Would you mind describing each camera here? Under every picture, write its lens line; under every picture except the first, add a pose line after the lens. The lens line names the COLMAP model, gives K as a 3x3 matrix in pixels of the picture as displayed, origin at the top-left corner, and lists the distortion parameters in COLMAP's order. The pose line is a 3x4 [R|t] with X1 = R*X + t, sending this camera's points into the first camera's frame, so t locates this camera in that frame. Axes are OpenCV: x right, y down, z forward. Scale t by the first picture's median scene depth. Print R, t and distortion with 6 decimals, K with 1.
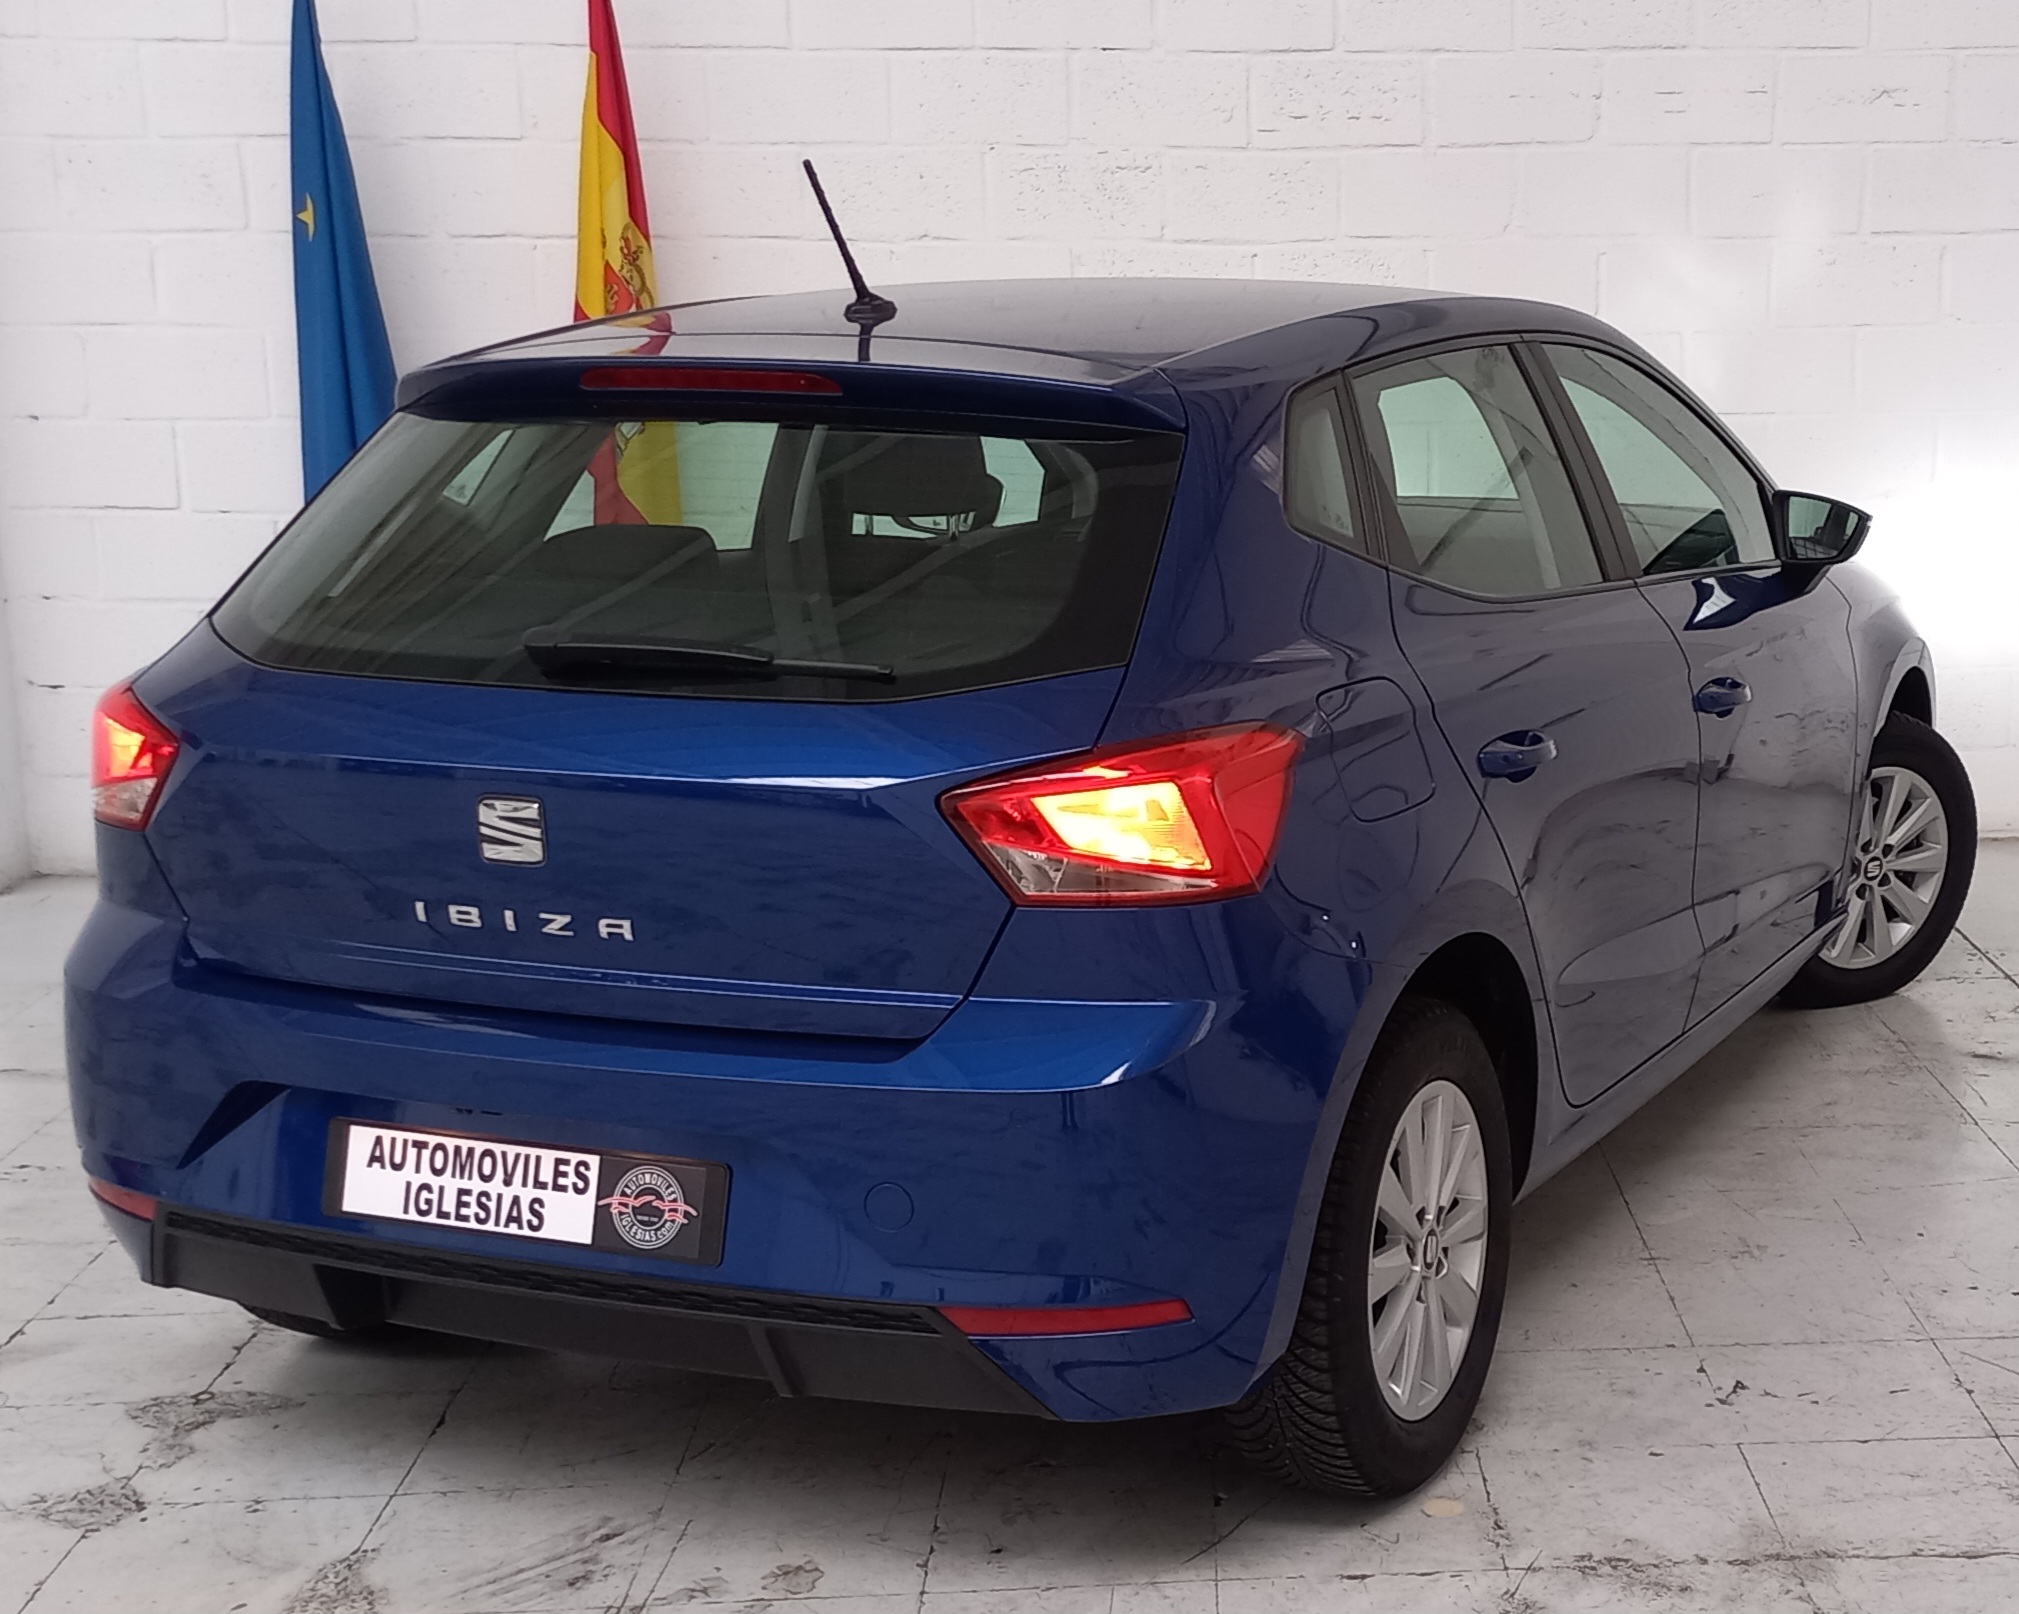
lens RADIAL K [[2459.3, 0, 1332.5], [0, 2459.3, 875.3], [0, 0, 1]] dist [0.105637, -0.151072]
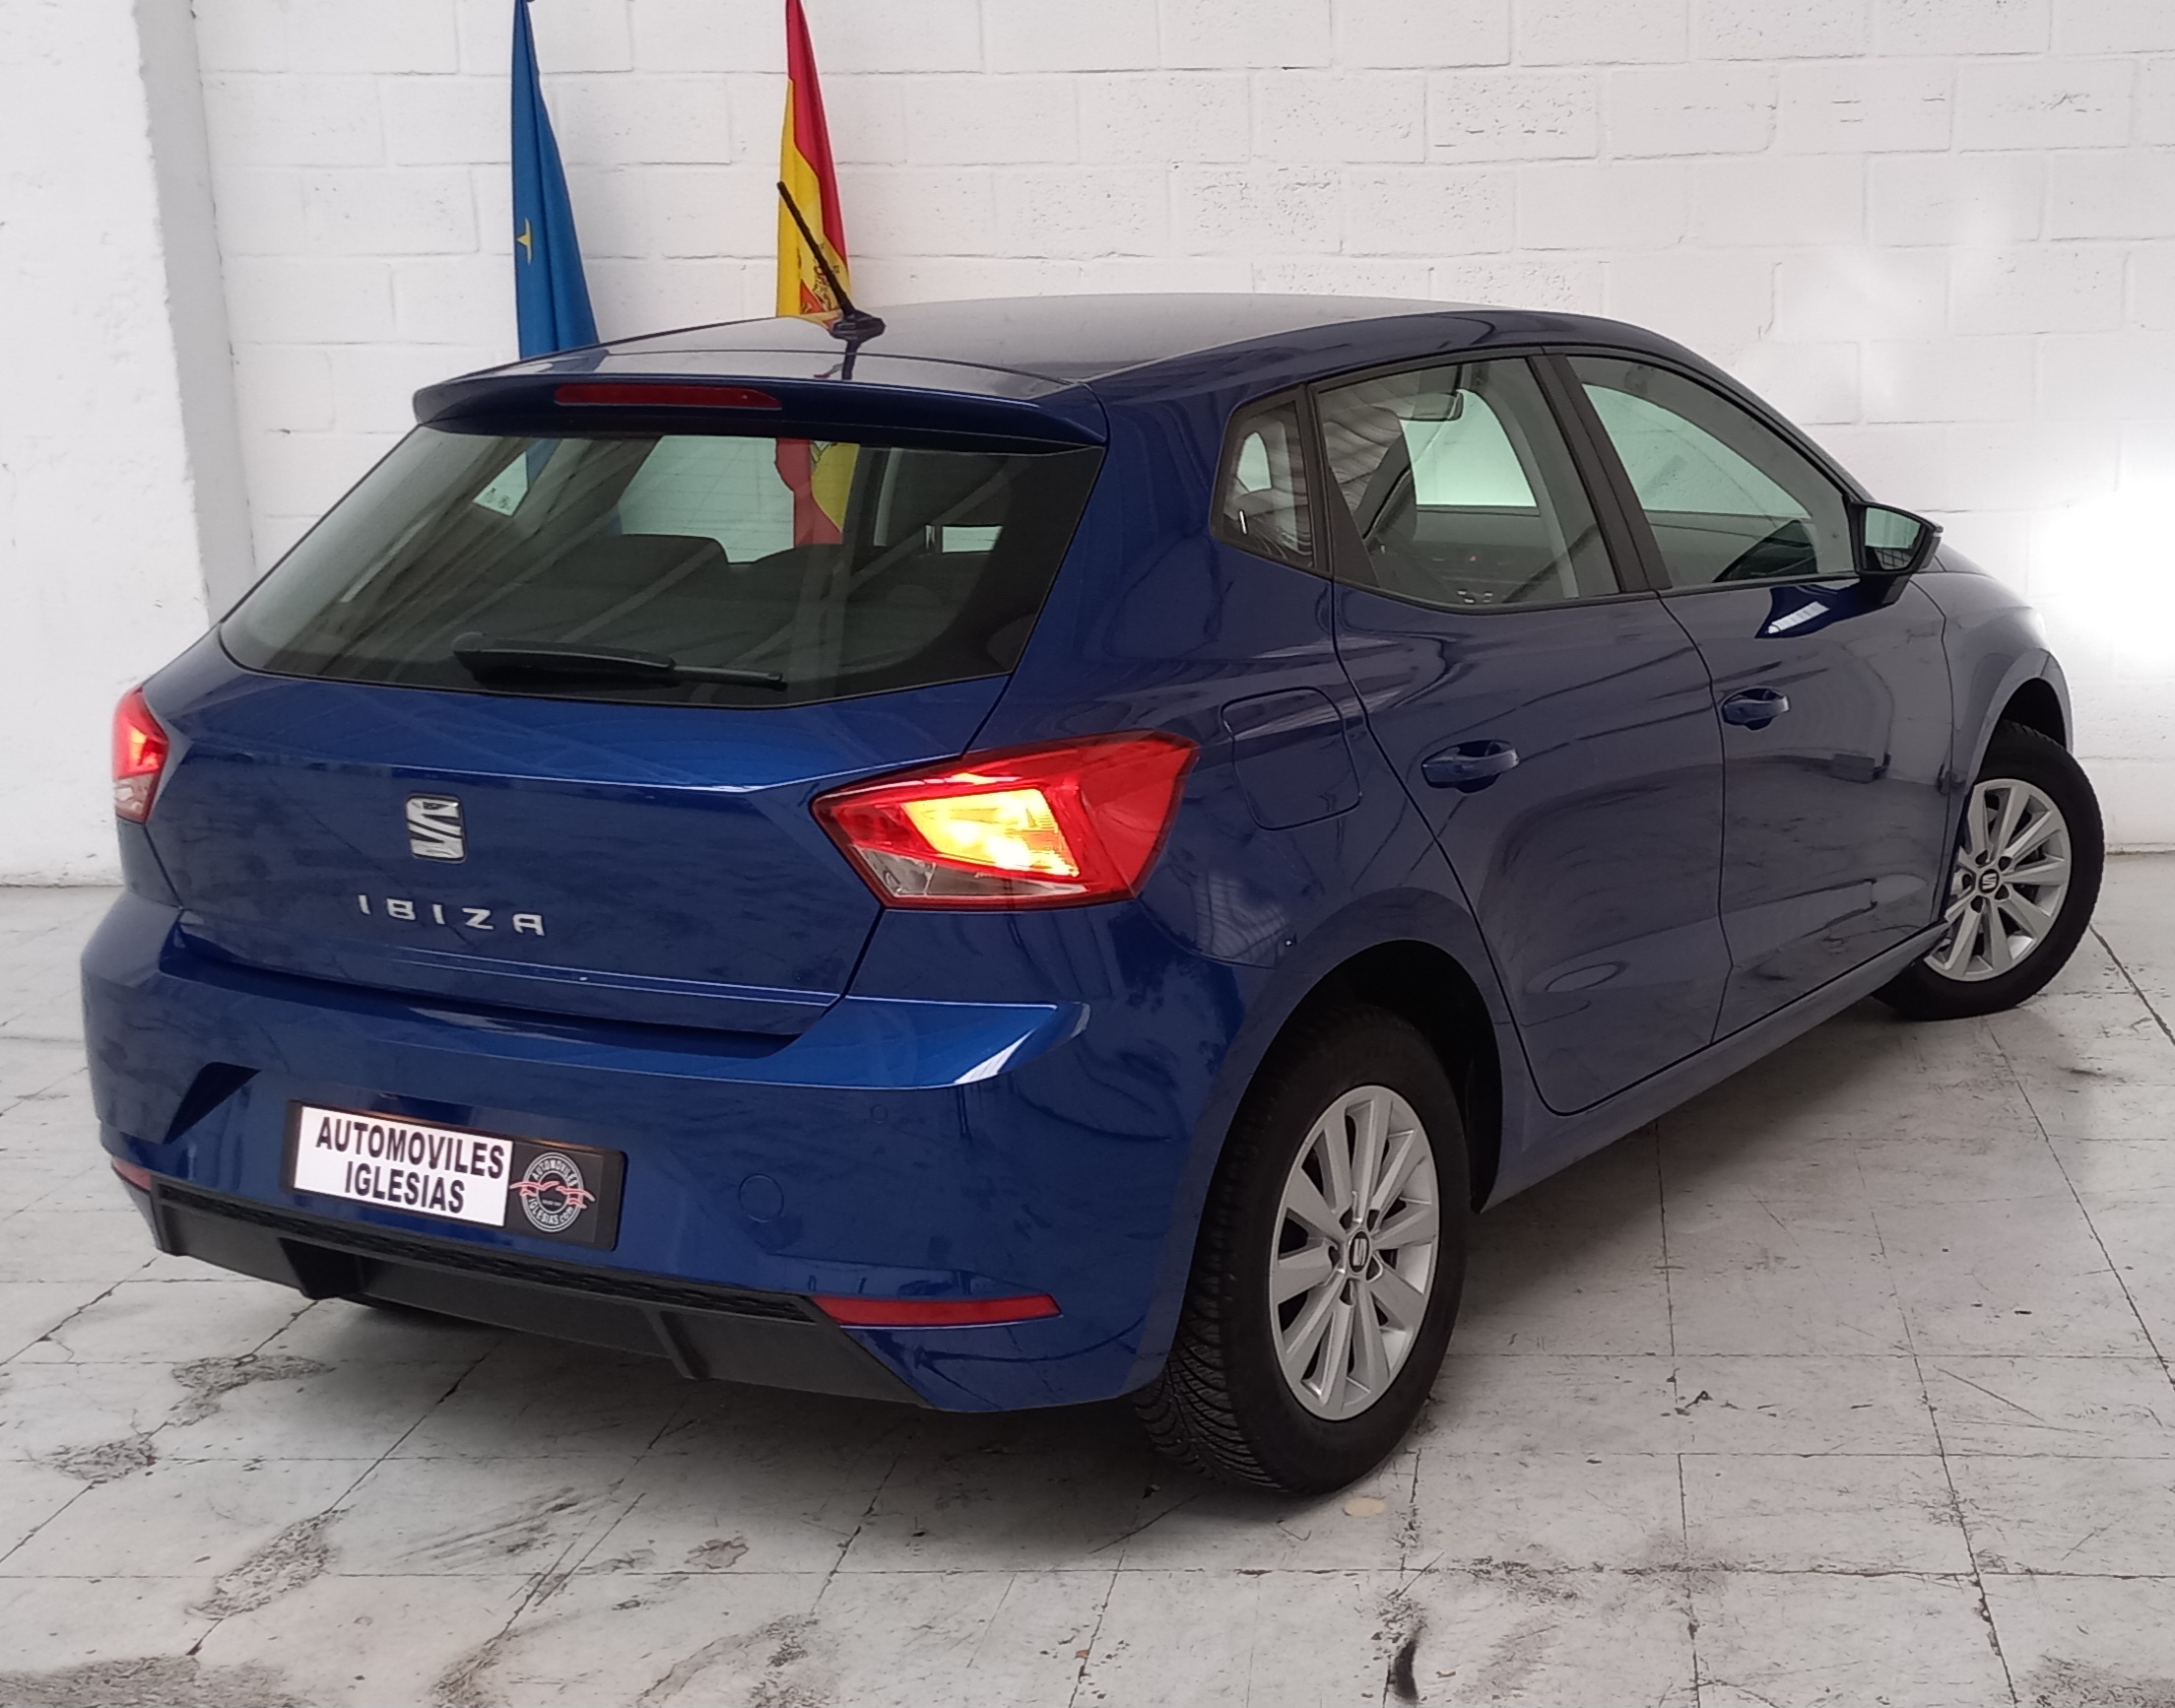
lens RADIAL K [[2421.7, 0, 1463.9], [0, 2421.7, 886.6], [0, 0, 1]] dist [0.101698, -0.133661]
pose [[0.995721, 0.014069, -0.091328, 0.178594], [-0.013736, 0.999897, 0.004270, -0.003372], [0.091379, -0.002998, 0.995812, 0.011750]]
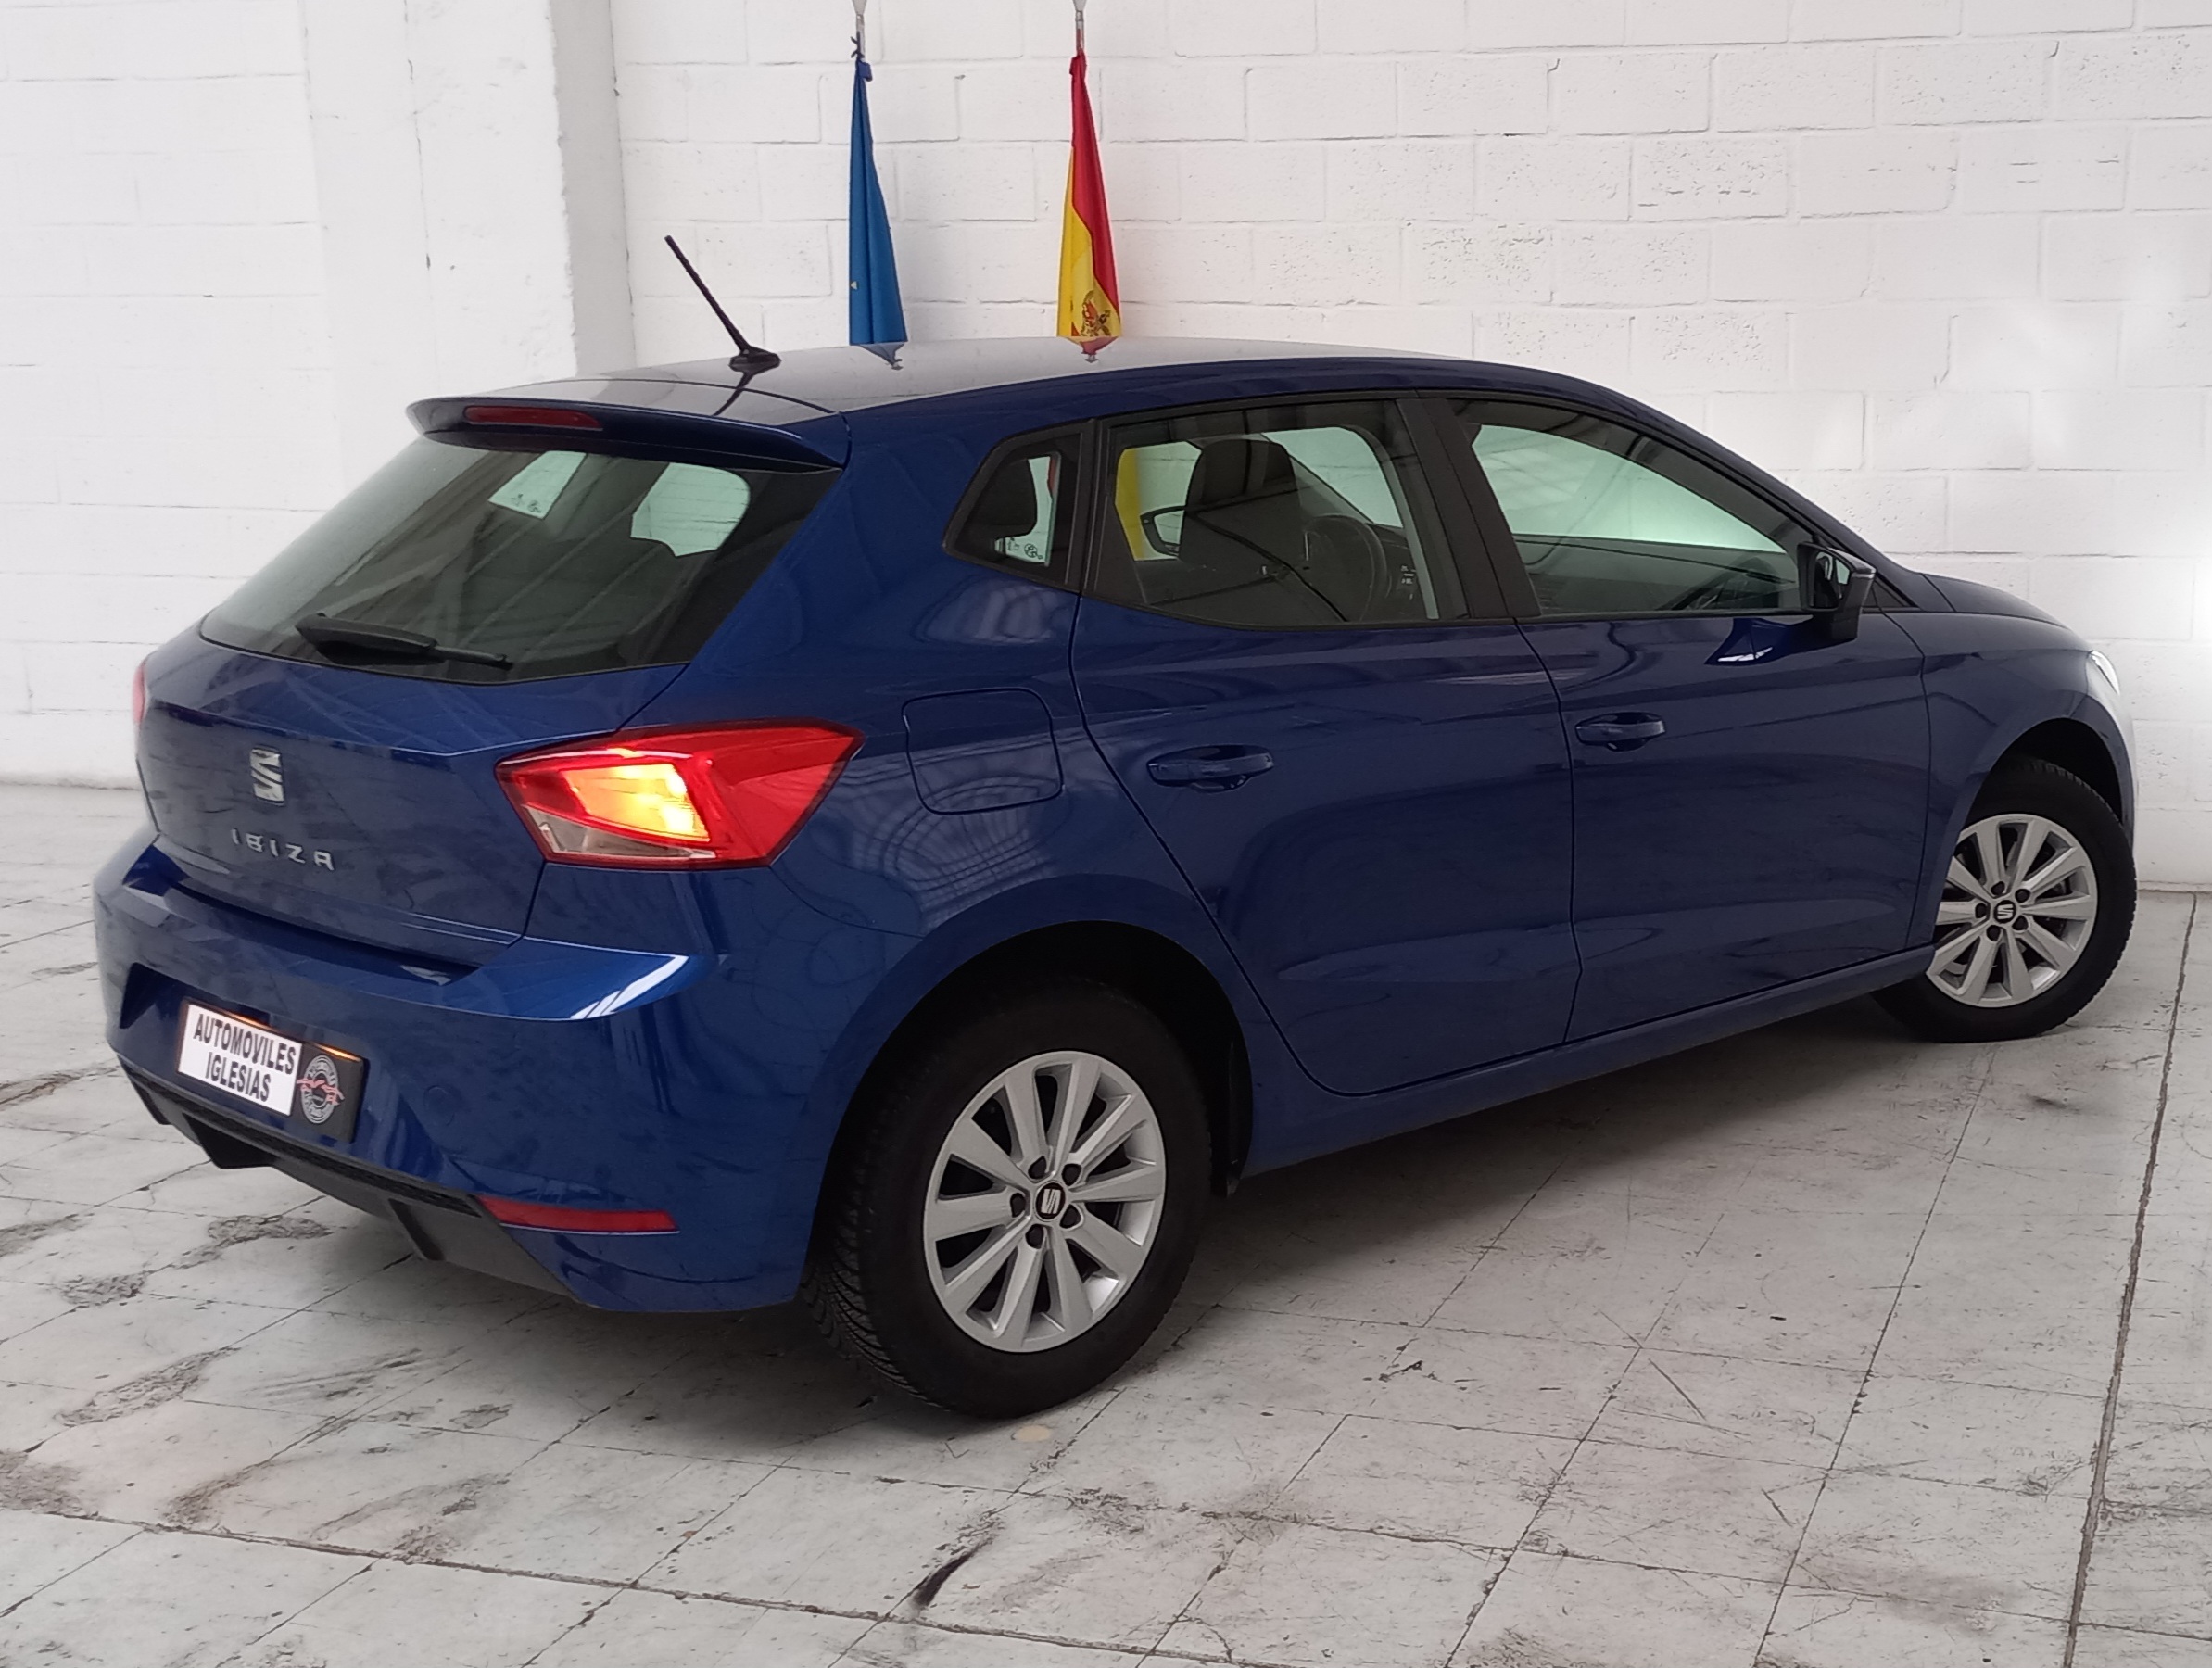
lens RADIAL K [[2275.0, 0, 1582.2], [0, 2275.0, 831.6], [0, 0, 1]] dist [0.089972, -0.093736]
pose [[0.957946, 0.064666, -0.279567, 0.571630], [-0.071273, 0.997365, -0.013523, -0.019221], [0.277956, 0.032880, 0.960031, 0.069113]]
